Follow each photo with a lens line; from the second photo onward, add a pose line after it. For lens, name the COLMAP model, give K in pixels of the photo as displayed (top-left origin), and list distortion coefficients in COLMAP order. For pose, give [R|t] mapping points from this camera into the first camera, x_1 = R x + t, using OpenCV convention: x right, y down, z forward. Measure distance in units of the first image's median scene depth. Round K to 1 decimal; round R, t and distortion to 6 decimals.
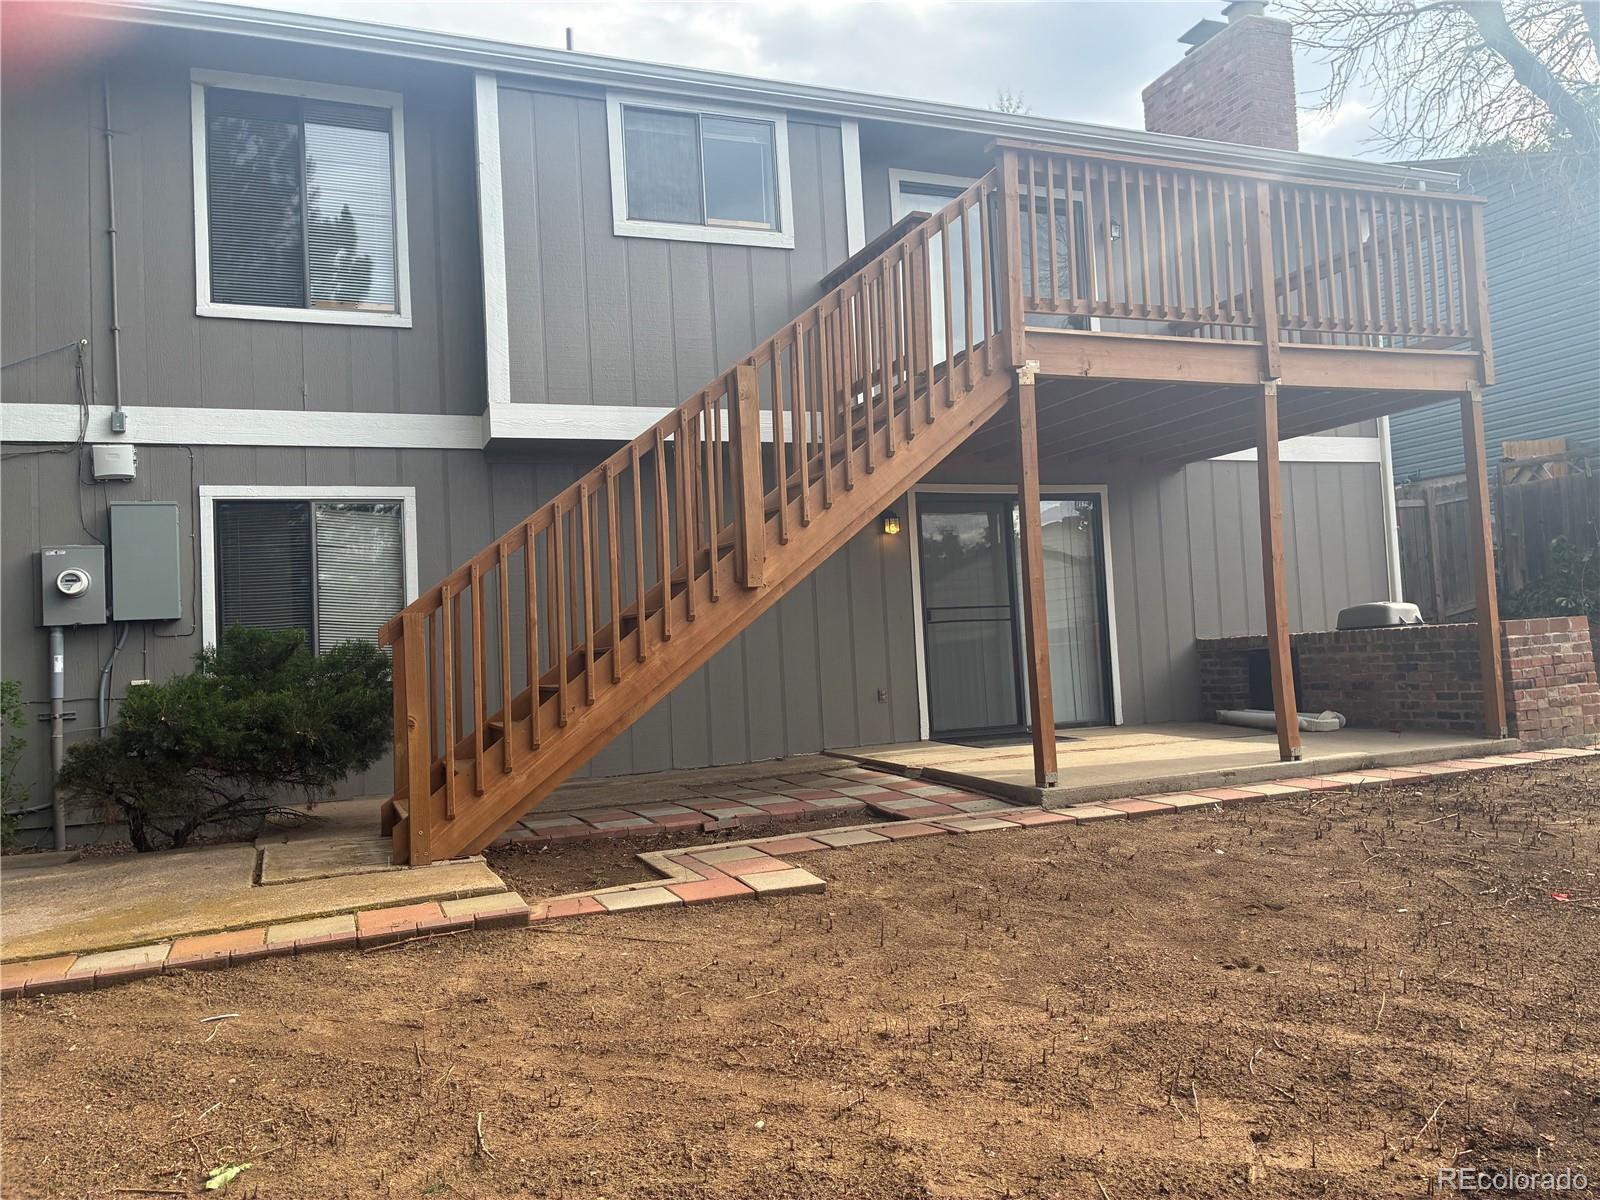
lens RADIAL K [[1226.3, 0, 797.6], [0, 1226.3, 594.4], [0, 0, 1]] dist [-0.015534, -0.007613]
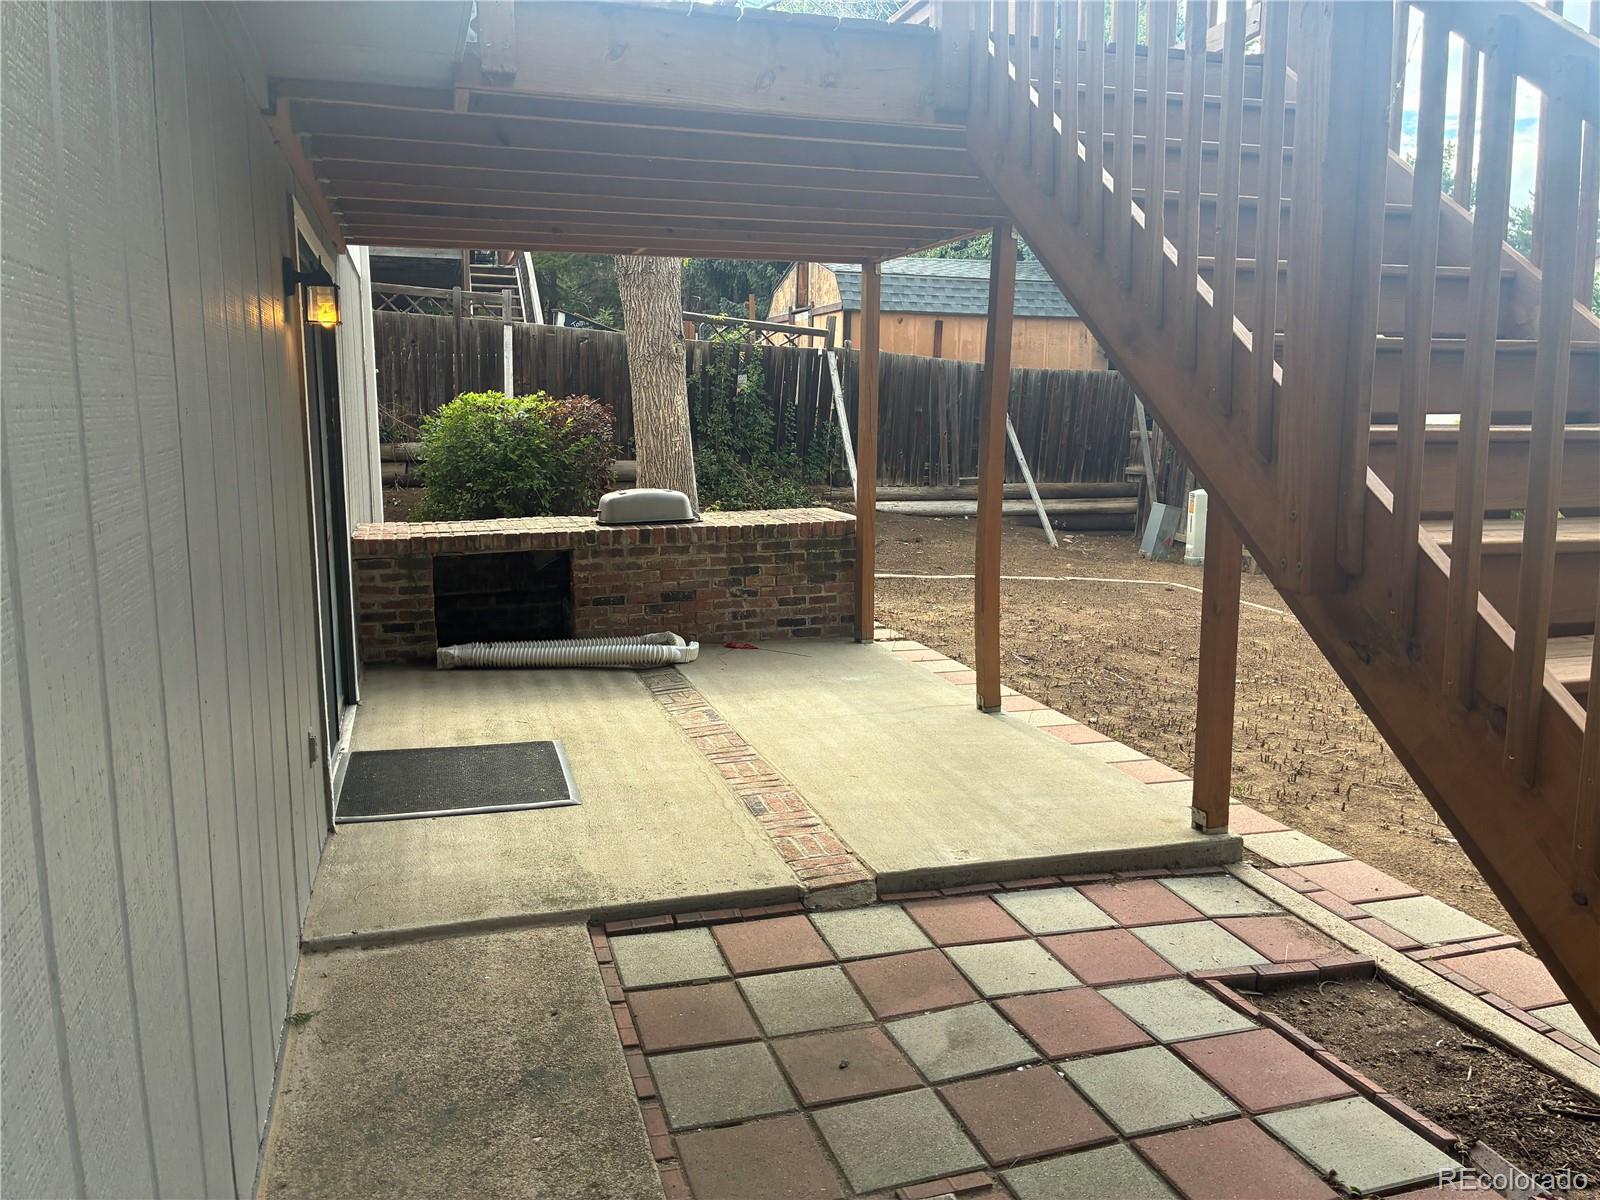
lens RADIAL K [[1226.3, 0, 800.9], [0, 1226.3, 597.4], [0, 0, 1]] dist [-0.015534, -0.007613]
pose [[0.071490, -0.094308, 0.992973, -0.352678], [-0.047058, 0.994093, 0.097803, -0.007700], [-0.996331, -0.053719, 0.066630, 0.906490]]
